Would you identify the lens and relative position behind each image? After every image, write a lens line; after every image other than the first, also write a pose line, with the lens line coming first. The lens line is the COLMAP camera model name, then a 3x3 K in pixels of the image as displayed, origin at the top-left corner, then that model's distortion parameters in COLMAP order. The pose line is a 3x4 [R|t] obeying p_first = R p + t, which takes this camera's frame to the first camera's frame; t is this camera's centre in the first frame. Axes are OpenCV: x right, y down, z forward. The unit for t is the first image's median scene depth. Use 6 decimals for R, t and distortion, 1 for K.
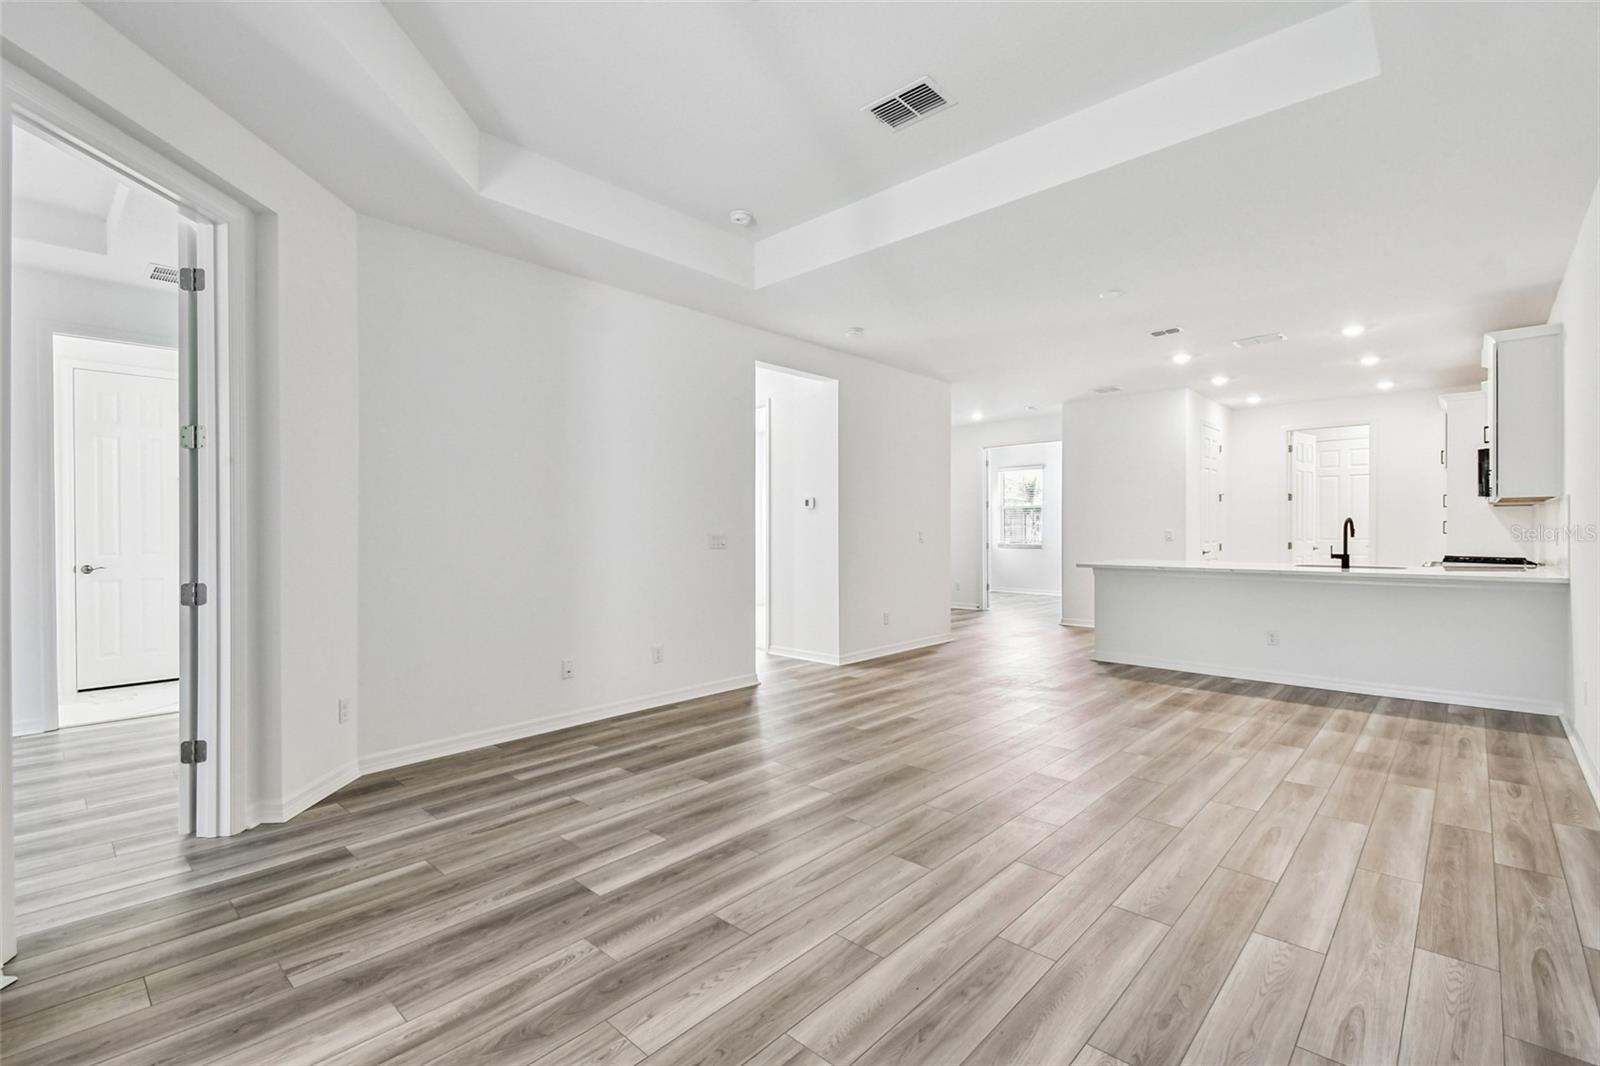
lens RADIAL K [[733.6, 0, 811.1], [0, 733.6, 527.9], [0, 0, 1]] dist [0.001036, 0.000033]
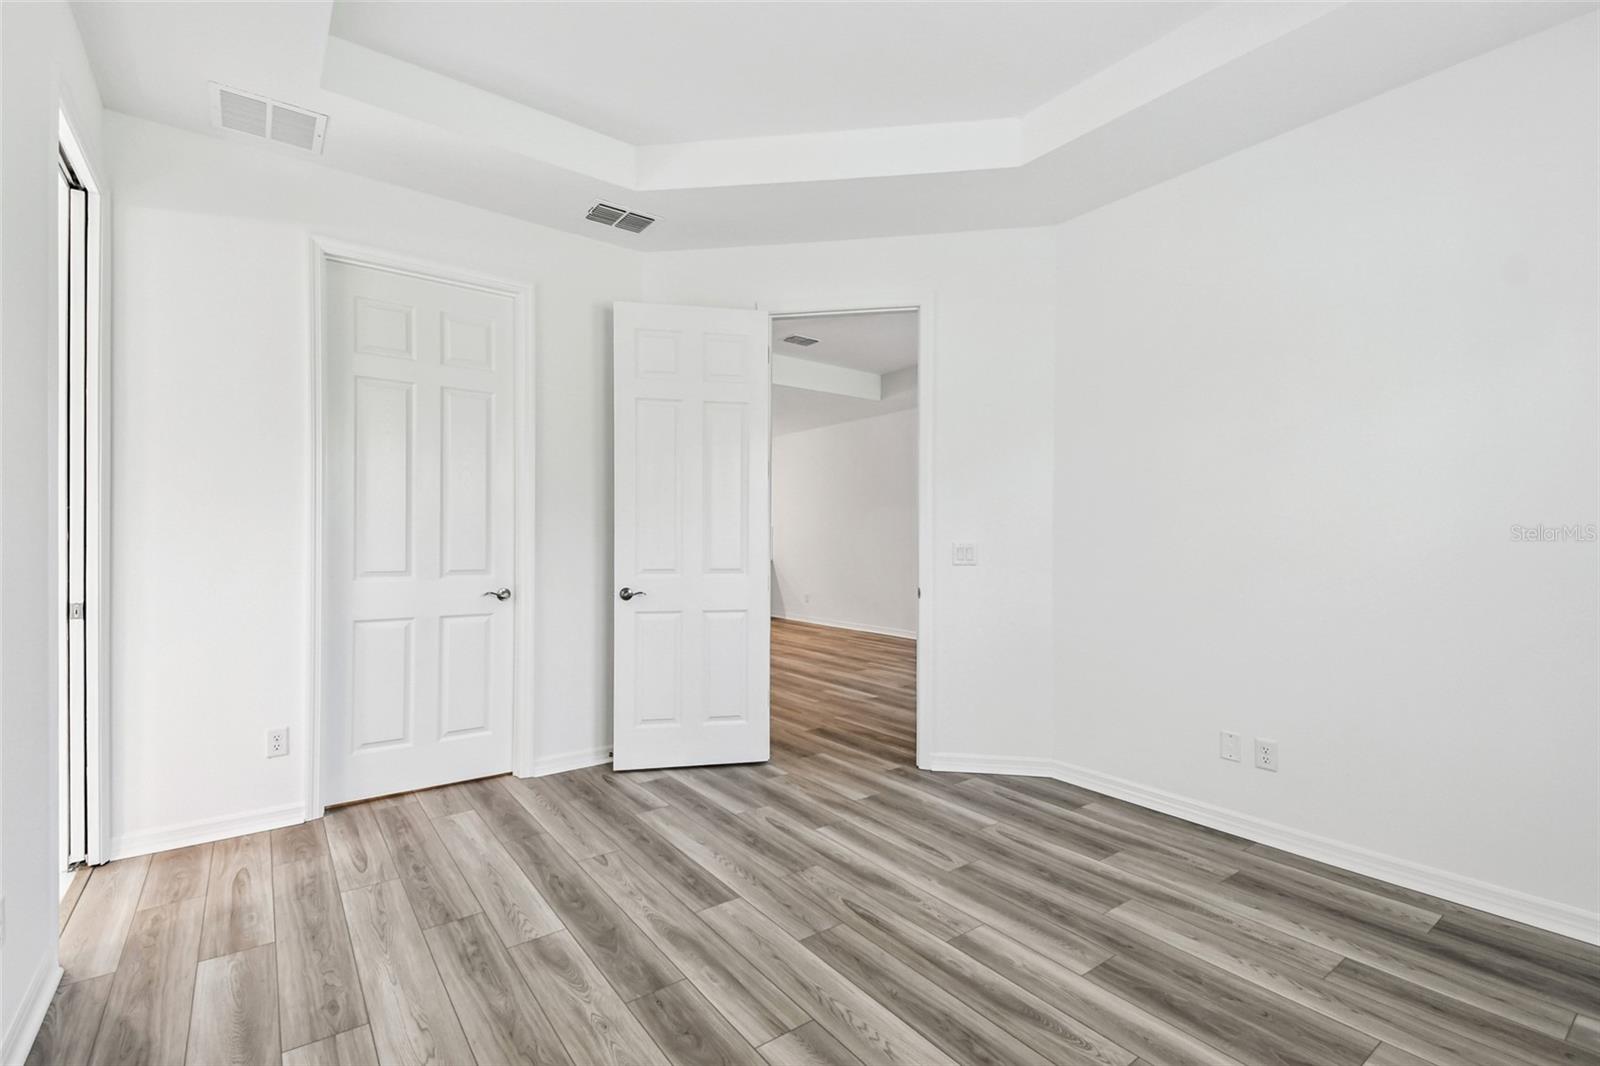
lens RADIAL K [[733.6, 0, 811.1], [0, 733.6, 527.9], [0, 0, 1]] dist [0.001036, 0.000033]
pose [[0.186328, 0.015139, 0.982371, -1.415949], [-0.001727, 0.999885, -0.015082, 0.017391], [-0.982486, 0.001114, 0.186332, 0.452545]]
